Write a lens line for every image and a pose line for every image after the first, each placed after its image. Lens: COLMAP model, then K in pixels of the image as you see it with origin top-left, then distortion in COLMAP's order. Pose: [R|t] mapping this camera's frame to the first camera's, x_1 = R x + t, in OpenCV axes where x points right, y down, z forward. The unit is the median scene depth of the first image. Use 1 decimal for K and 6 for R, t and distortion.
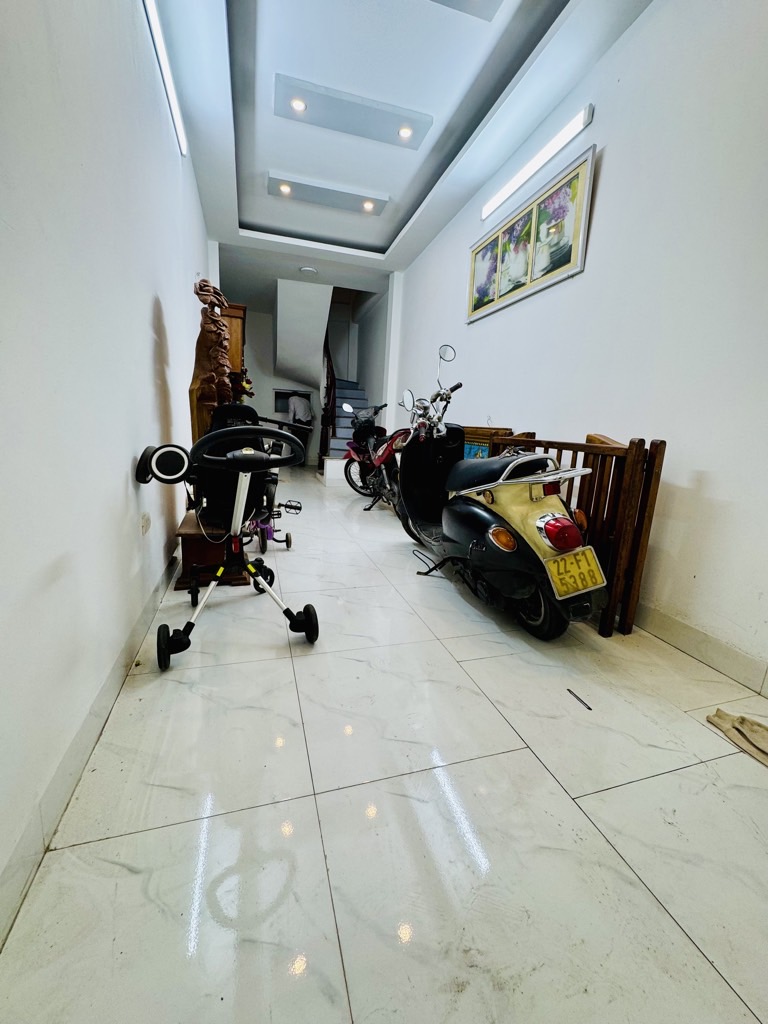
lens RADIAL K [[412.0, 0, 385.3], [0, 412.0, 513.0], [0, 0, 1]] dist [-0.002815, 0.001165]
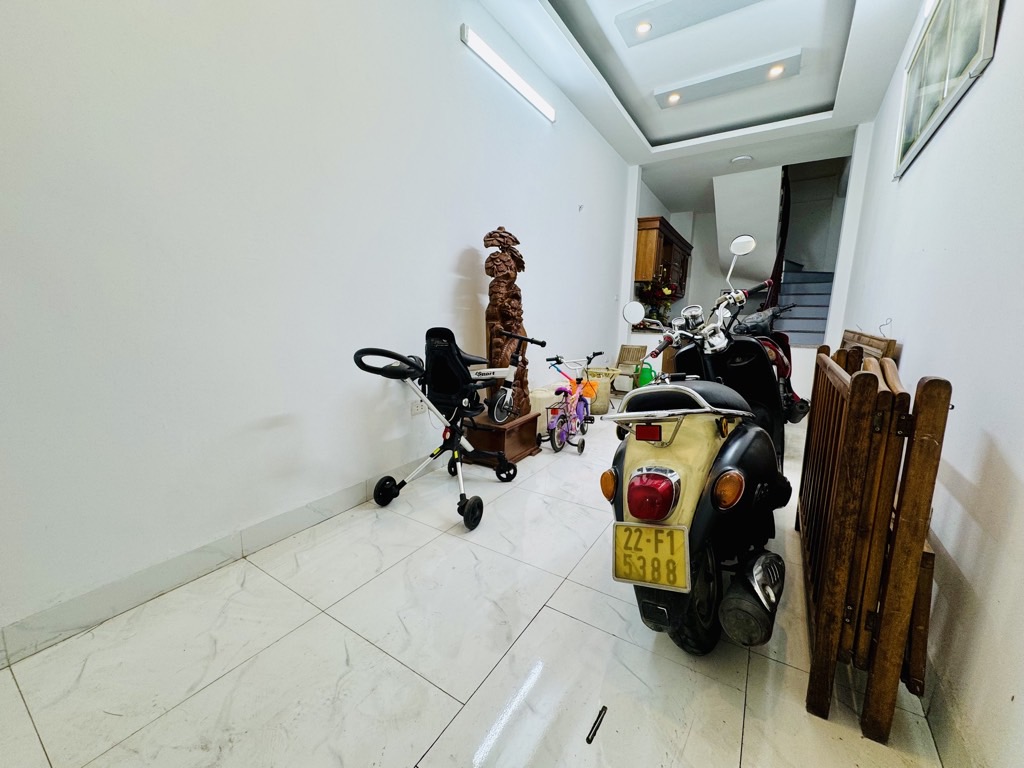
lens RADIAL K [[412.0, 0, 507.0], [0, 412.0, 384.9], [0, 0, 1]] dist [-0.002815, 0.001165]
pose [[0.638693, 0.089896, -0.764192, 0.406162], [-0.141191, 0.989981, -0.001548, -0.054068], [0.756397, 0.108886, 0.644987, 0.162068]]
